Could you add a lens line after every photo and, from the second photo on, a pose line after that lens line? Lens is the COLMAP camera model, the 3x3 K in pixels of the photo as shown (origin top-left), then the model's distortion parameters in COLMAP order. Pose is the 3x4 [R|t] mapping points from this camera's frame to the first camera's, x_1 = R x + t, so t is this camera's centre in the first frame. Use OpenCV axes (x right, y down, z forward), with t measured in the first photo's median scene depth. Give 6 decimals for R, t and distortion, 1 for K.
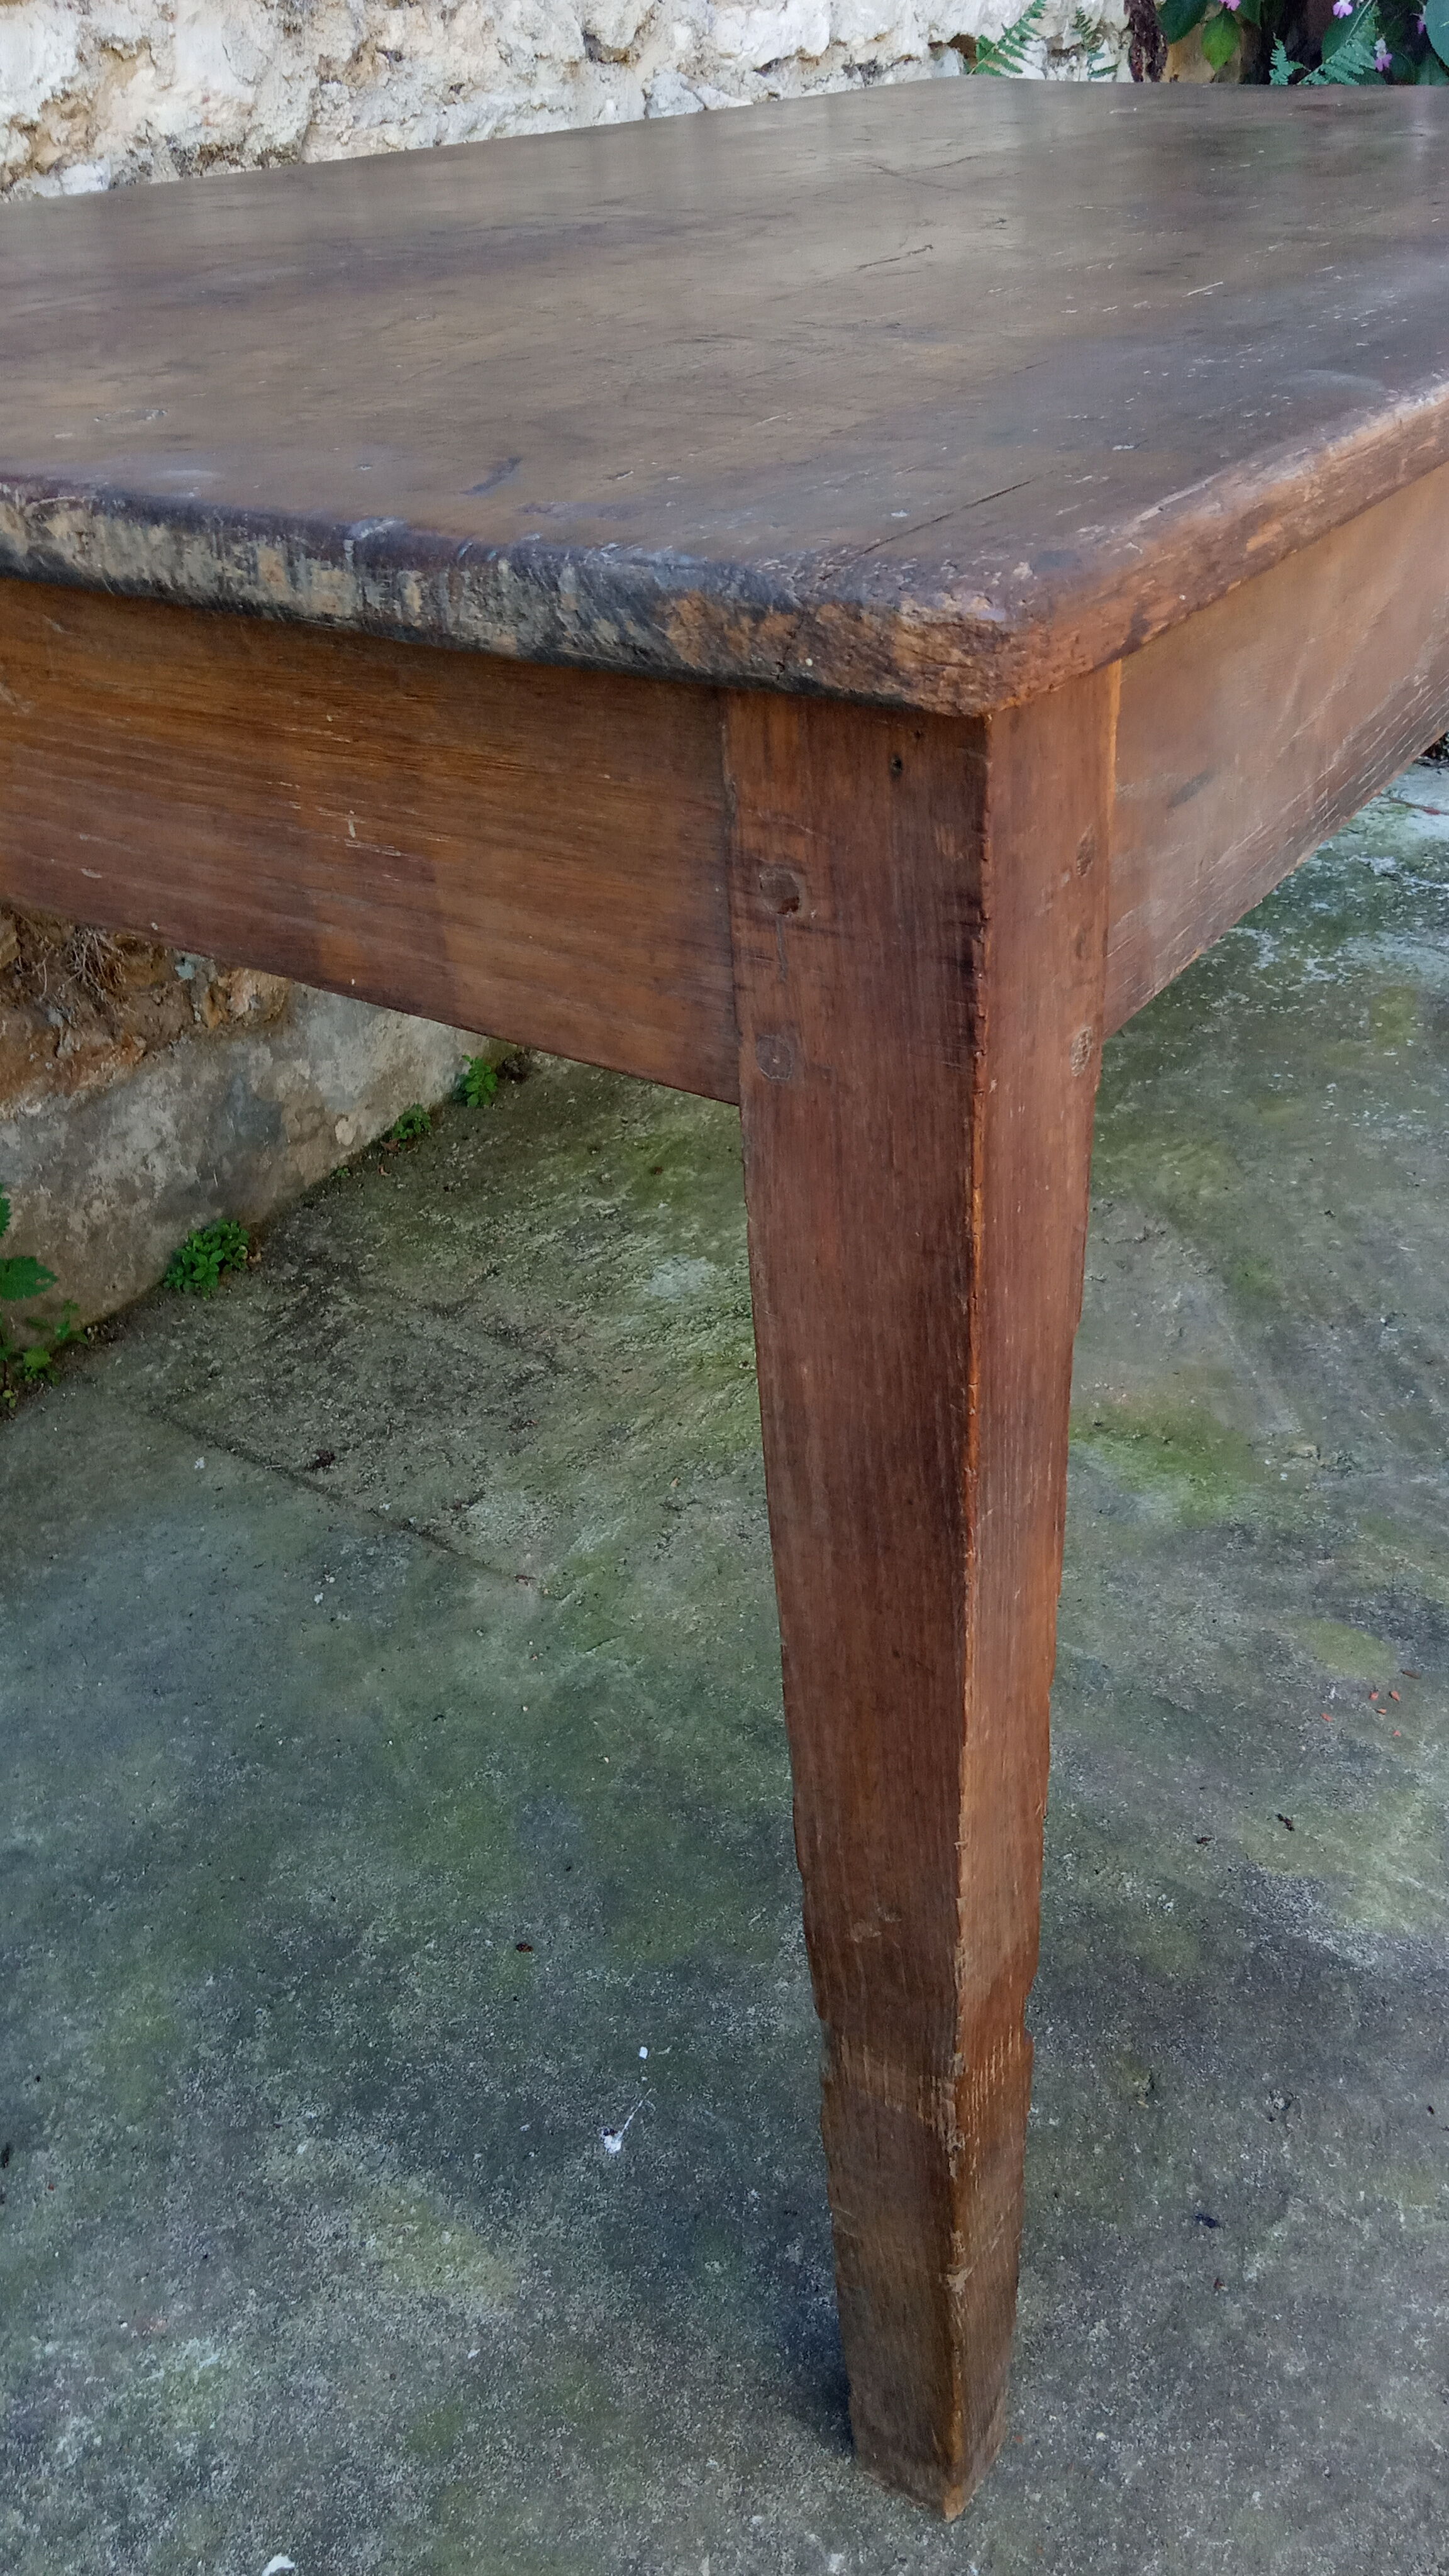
lens RADIAL K [[2105.1, 0, 736.7], [0, 2105.1, 1305.4], [0, 0, 1]] dist [0.031112, -0.047480]
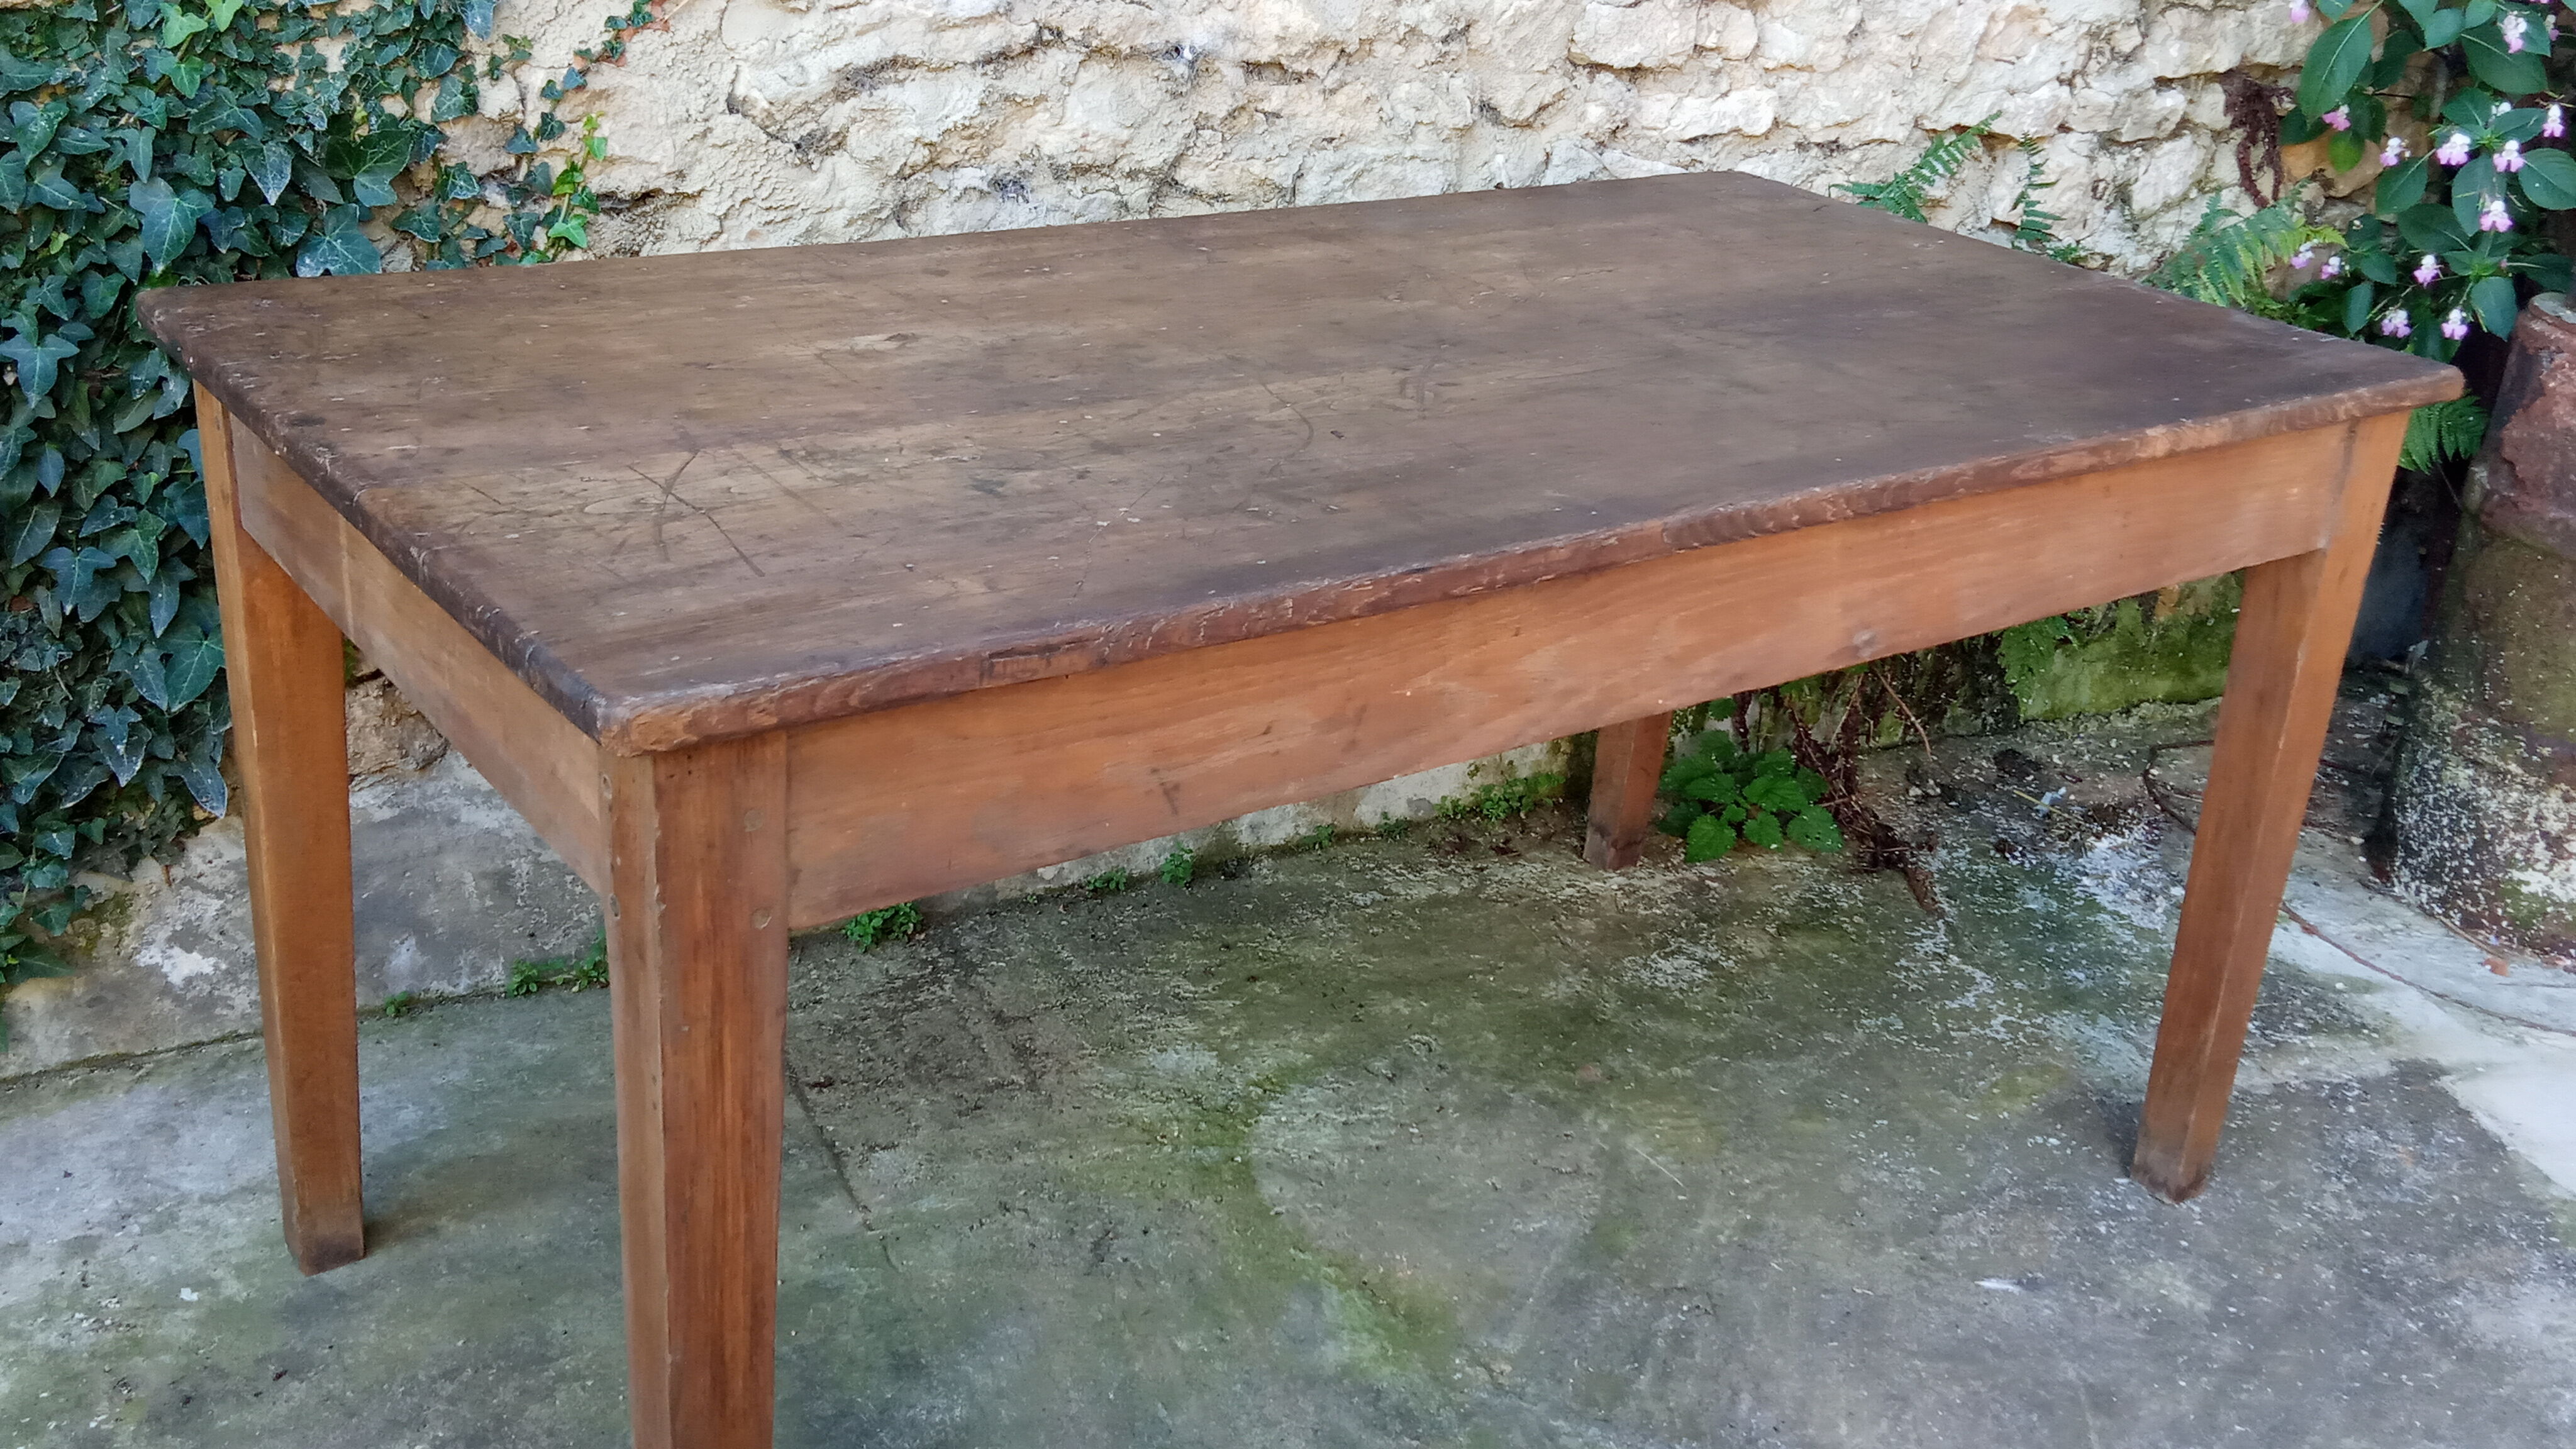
lens RADIAL K [[2520.2, 0, 1299.2], [0, 2520.2, 688.1], [0, 0, 1]] dist [0.017404, 0.000000]
pose [[0.863106, 0.273993, -0.424237, 0.584909], [-0.350273, 0.929923, -0.112038, -0.073387], [0.363810, 0.245299, 0.898594, -0.317618]]
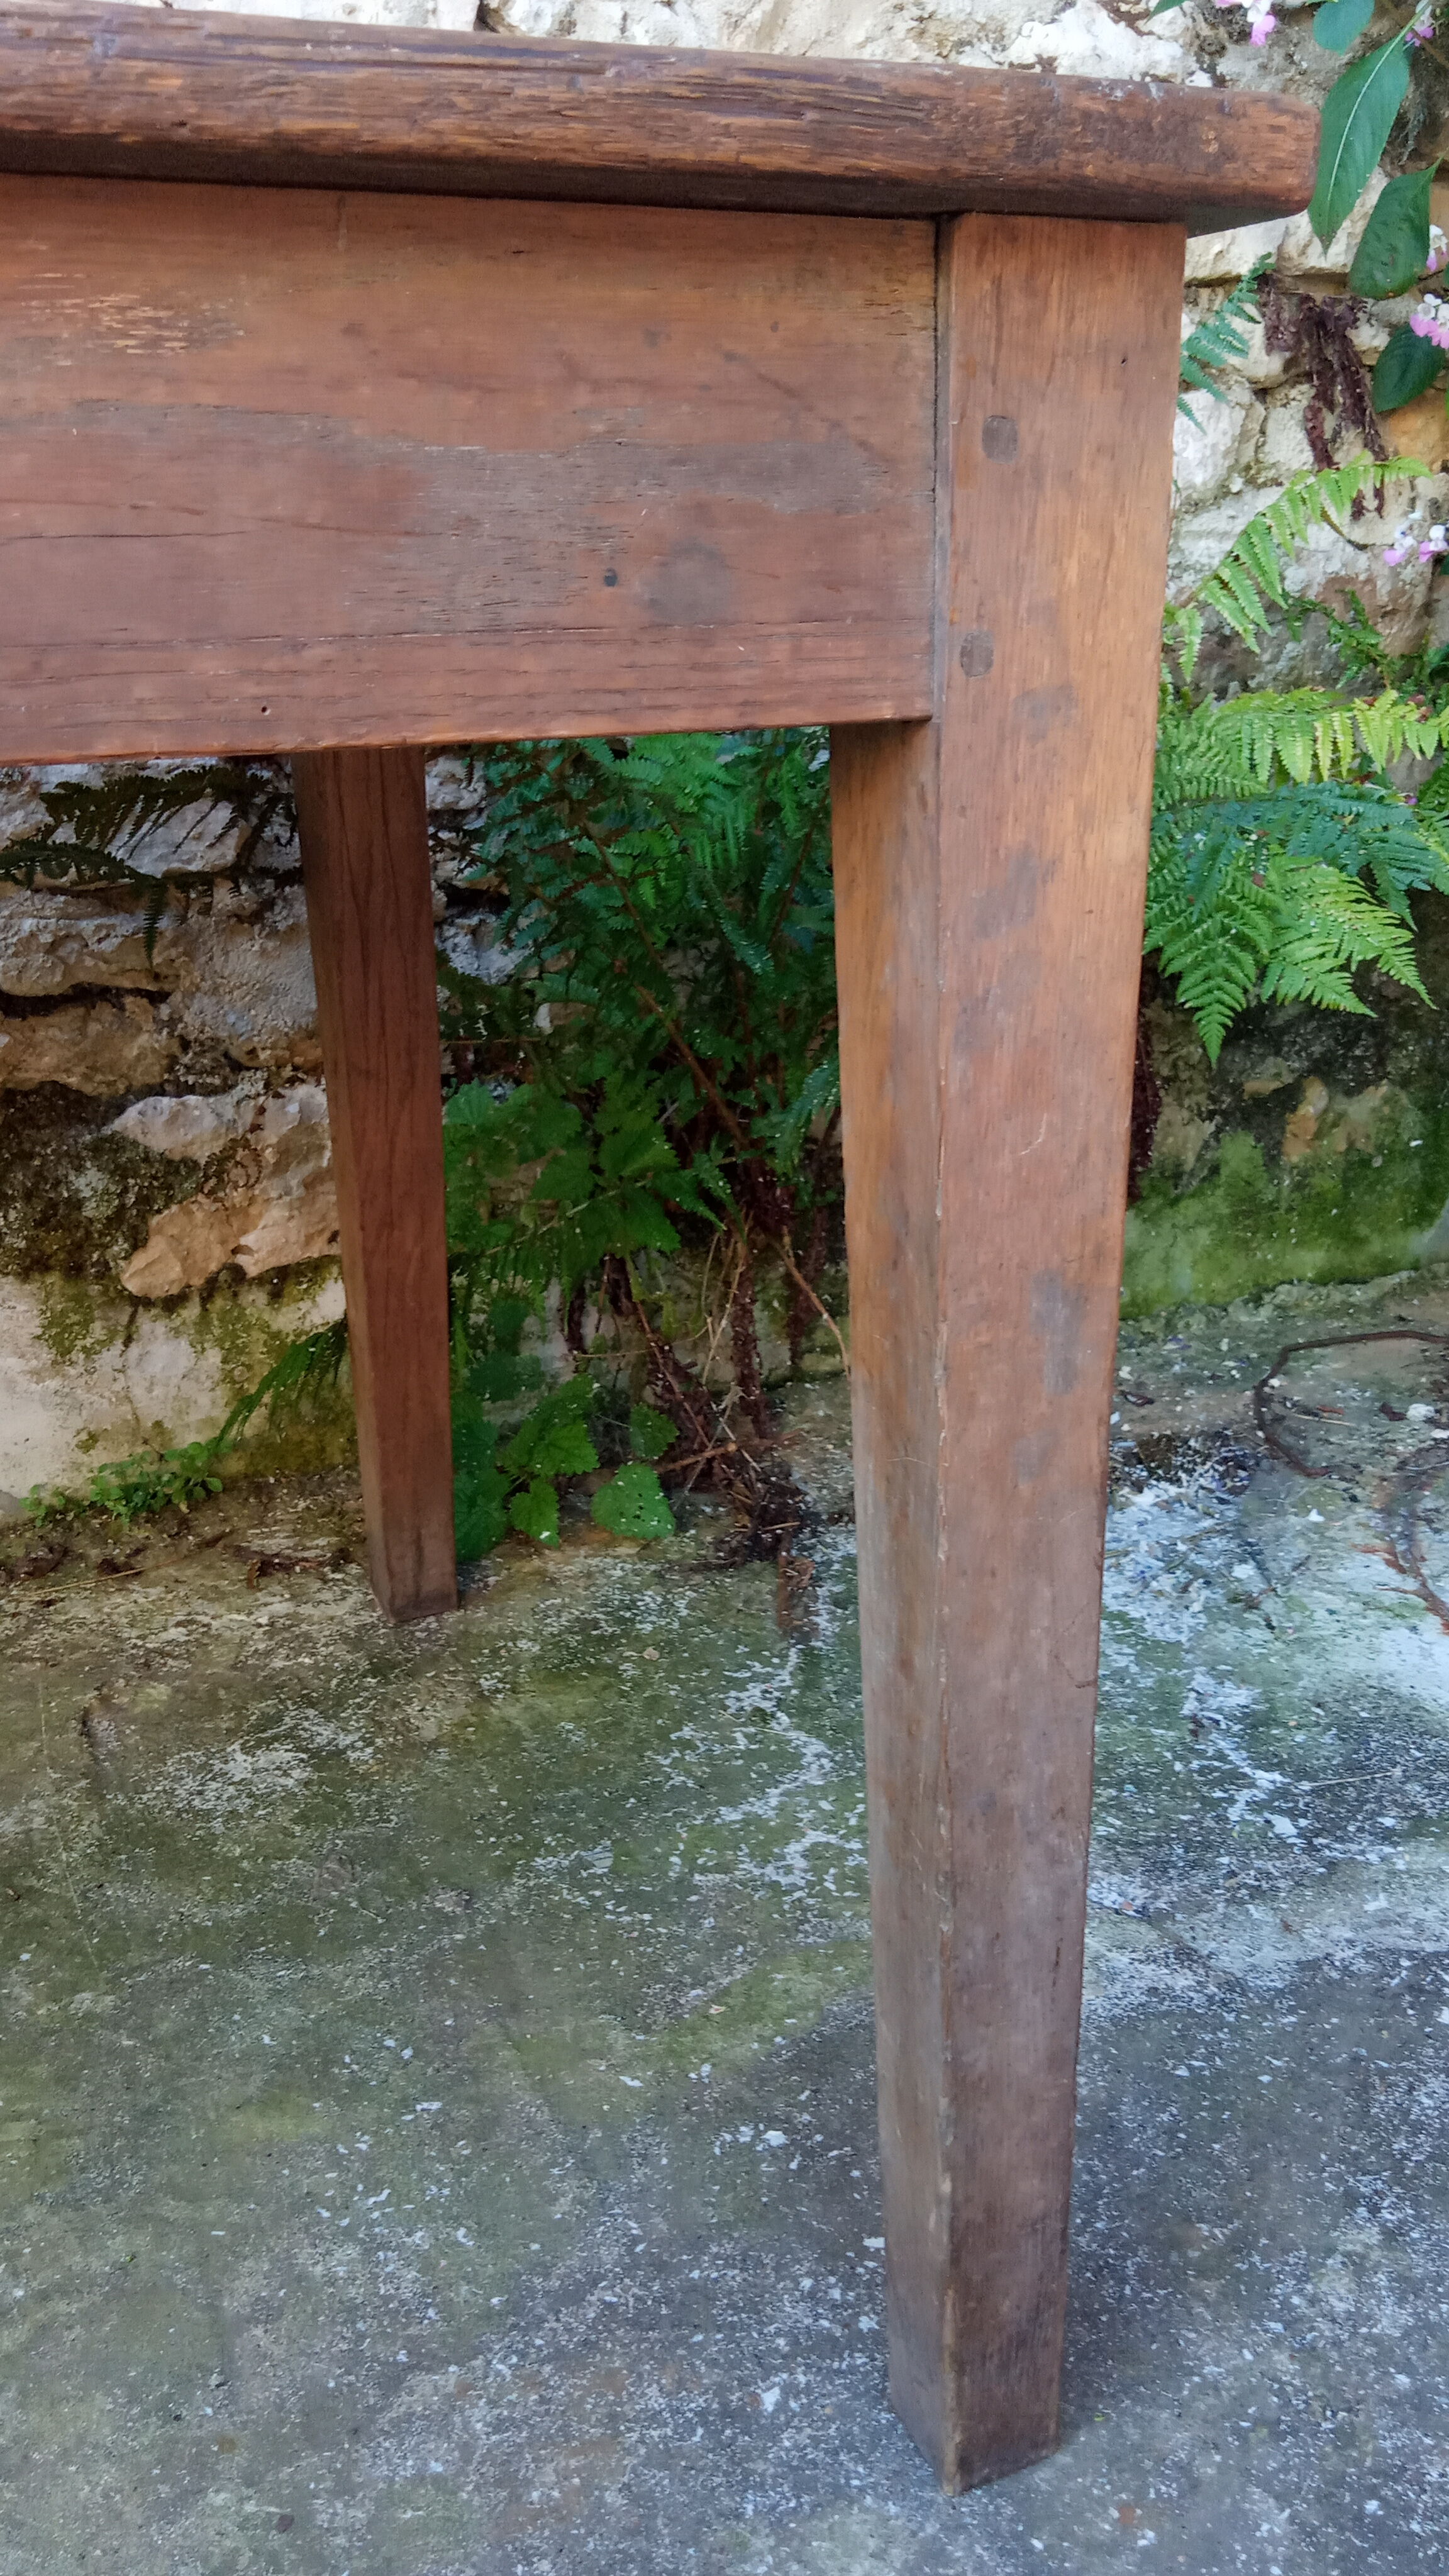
lens RADIAL K [[2105.1, 0, 760.6], [0, 2105.1, 1285.1], [0, 0, 1]] dist [0.031112, -0.047480]
pose [[0.838990, 0.193198, -0.508694, 0.660111], [-0.300235, 0.944027, -0.136643, -0.284070], [0.453822, 0.267370, 0.850035, 0.644815]]
